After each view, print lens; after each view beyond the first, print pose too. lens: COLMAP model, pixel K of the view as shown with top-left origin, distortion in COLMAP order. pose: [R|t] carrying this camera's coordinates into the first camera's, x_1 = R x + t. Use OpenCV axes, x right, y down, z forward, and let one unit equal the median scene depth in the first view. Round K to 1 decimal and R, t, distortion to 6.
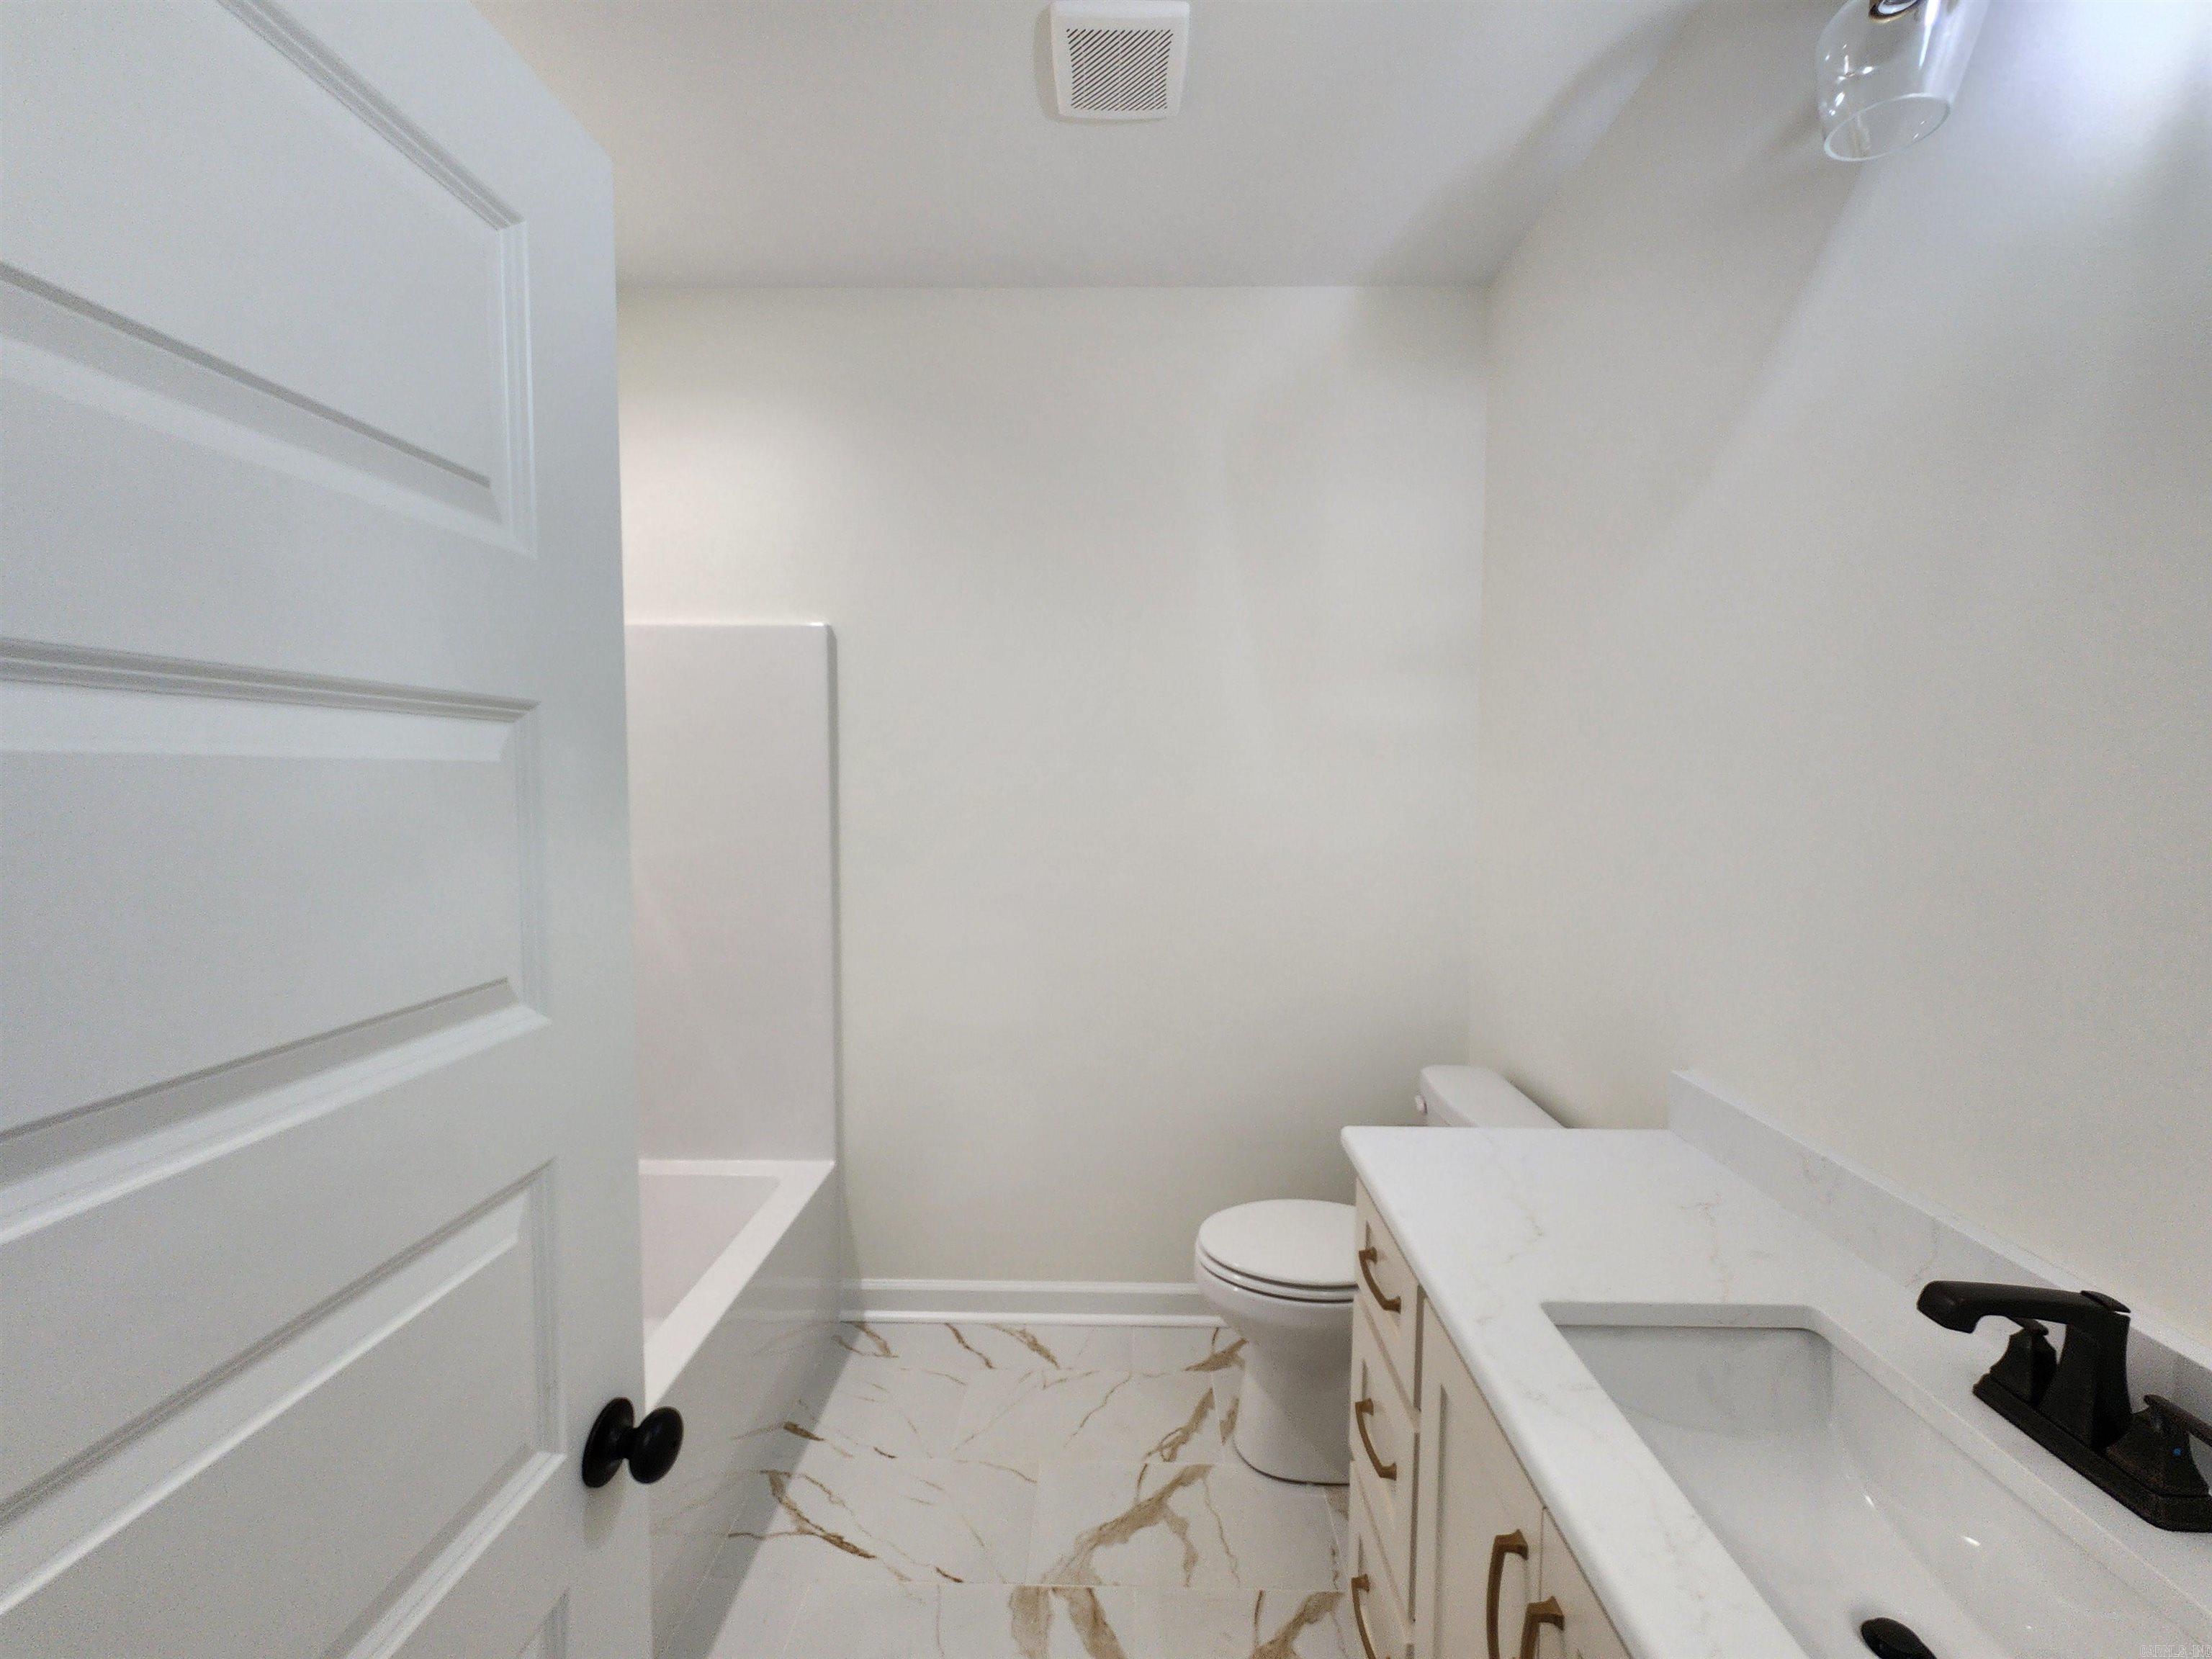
lens RADIAL K [[891.6, 0, 1111.5], [0, 891.6, 830.1], [0, 0, 1]] dist [0.000934, 0.000687]
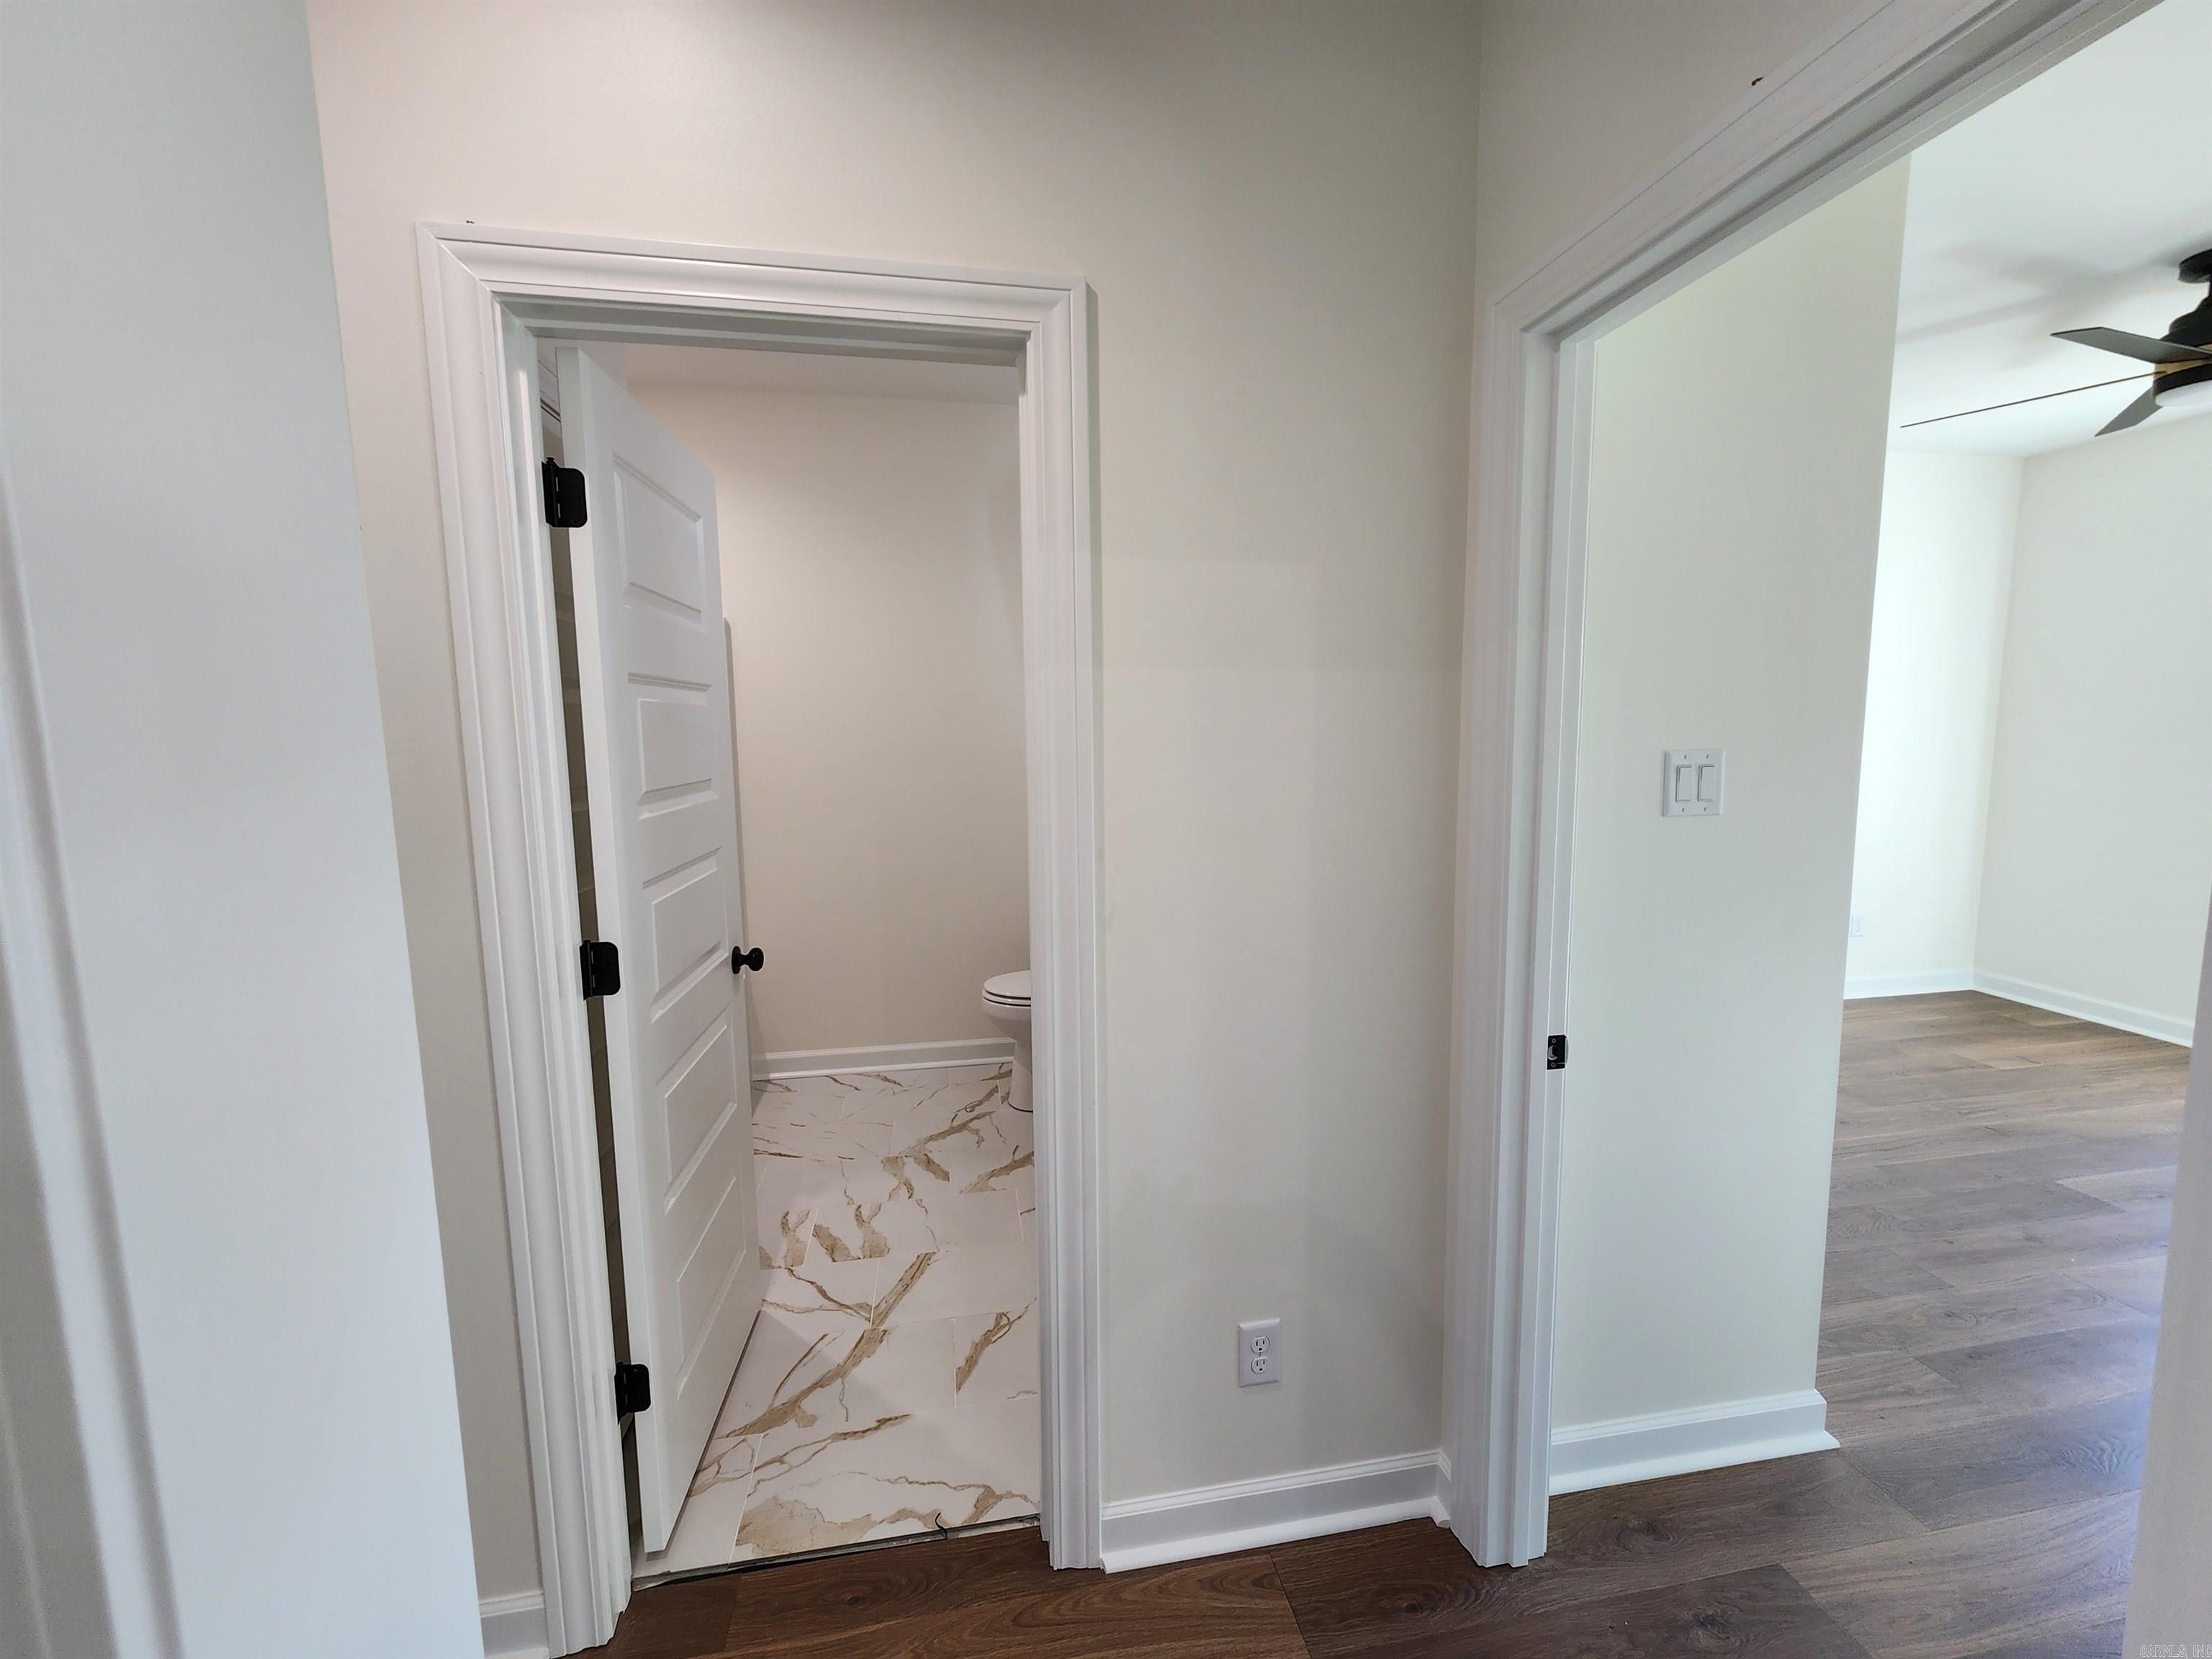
lens RADIAL K [[895.4, 0, 1106.0], [0, 895.4, 829.5], [0, 0, 1]] dist [0.000901, 0.000238]
pose [[0.981849, -0.033100, 0.186754, 0.019663], [0.022621, 0.998062, 0.057966, 0.074696], [-0.188311, -0.052689, 0.980695, -0.857289]]
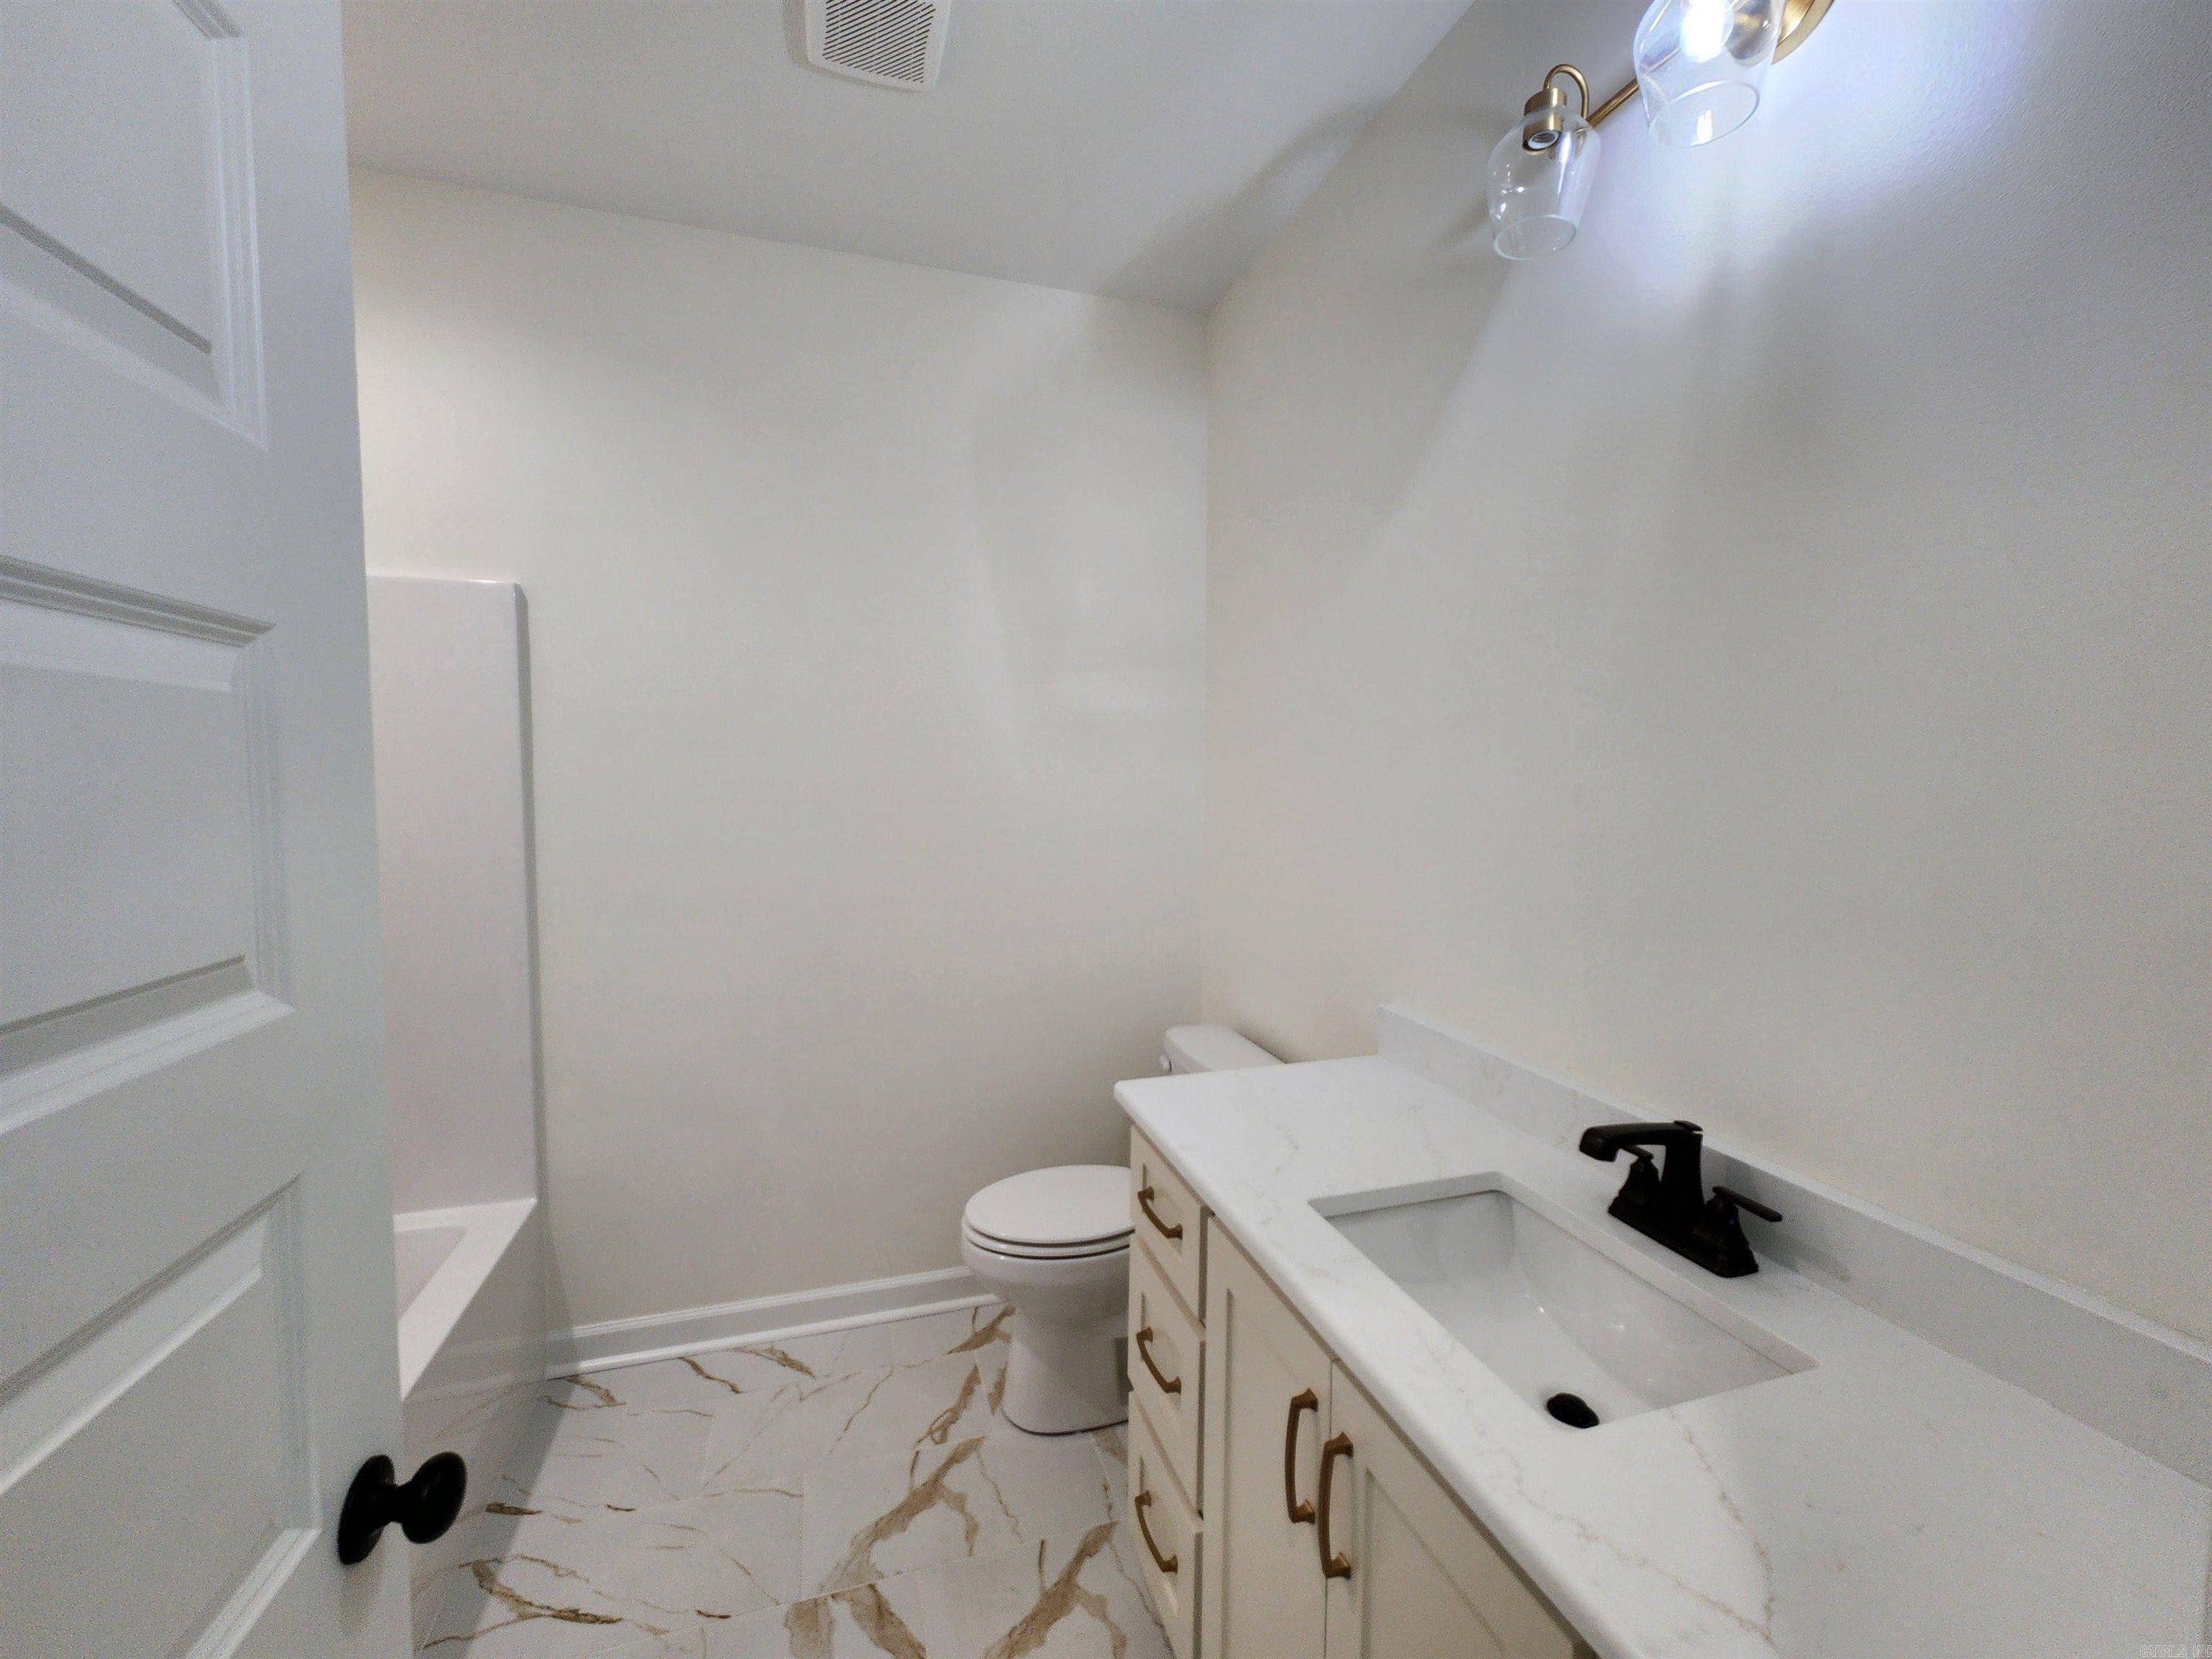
lens RADIAL K [[895.4, 0, 1106.0], [0, 895.4, 829.5], [0, 0, 1]] dist [0.000901, 0.000238]
pose [[0.950039, -0.017734, 0.311628, -0.070538], [0.017157, 0.999842, 0.004595, 0.023159], [-0.311660, 0.000981, 0.950193, -0.012420]]
